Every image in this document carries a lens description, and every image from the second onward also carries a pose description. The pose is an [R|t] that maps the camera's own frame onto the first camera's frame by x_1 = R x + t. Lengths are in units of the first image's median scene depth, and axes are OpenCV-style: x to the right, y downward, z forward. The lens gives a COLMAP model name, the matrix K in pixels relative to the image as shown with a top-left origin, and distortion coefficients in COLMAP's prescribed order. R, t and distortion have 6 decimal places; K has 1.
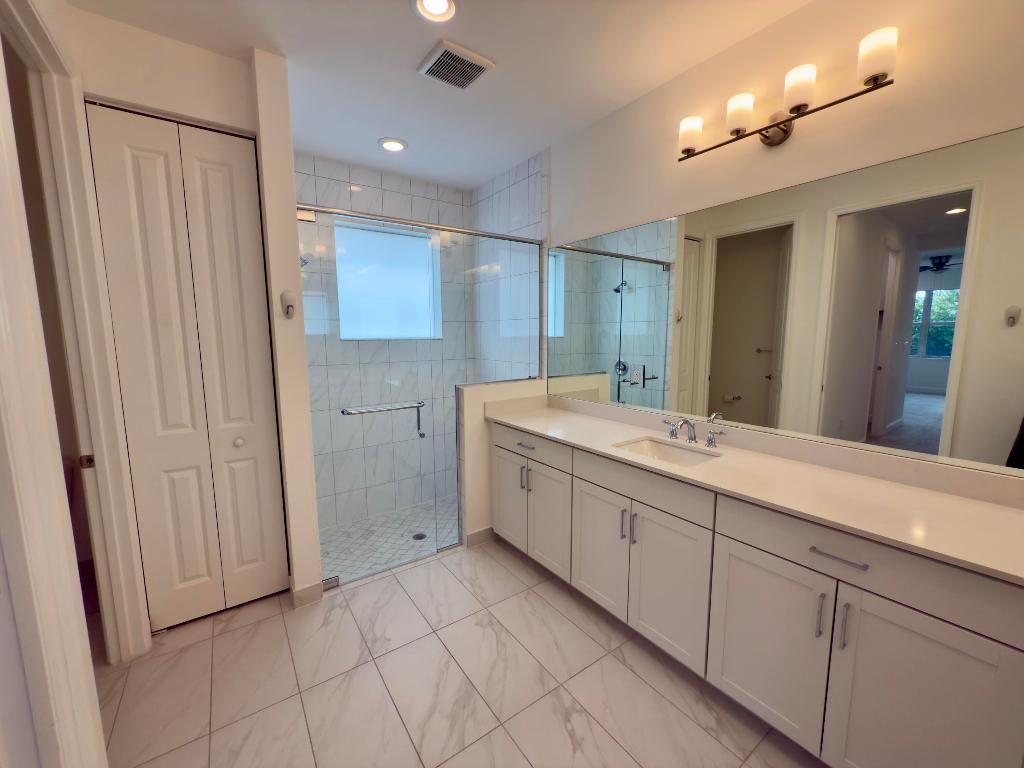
lens RADIAL K [[407.7, 0, 509.8], [0, 407.7, 384.0], [0, 0, 1]] dist [-0.003413, -0.000036]
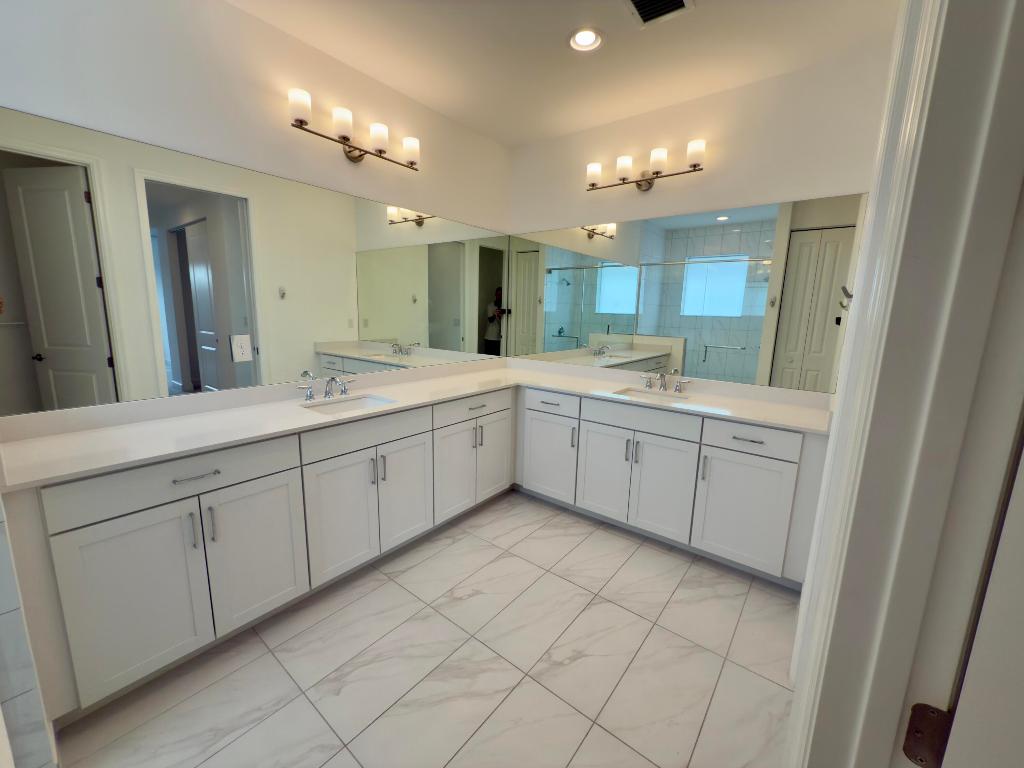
lens RADIAL K [[407.7, 0, 509.8], [0, 407.7, 384.0], [0, 0, 1]] dist [-0.003413, -0.000036]
pose [[-0.274251, -0.165172, 0.947367, -0.915131], [0.104068, 0.974256, 0.199987, -0.082268], [-0.956011, 0.153438, -0.250001, 0.950824]]
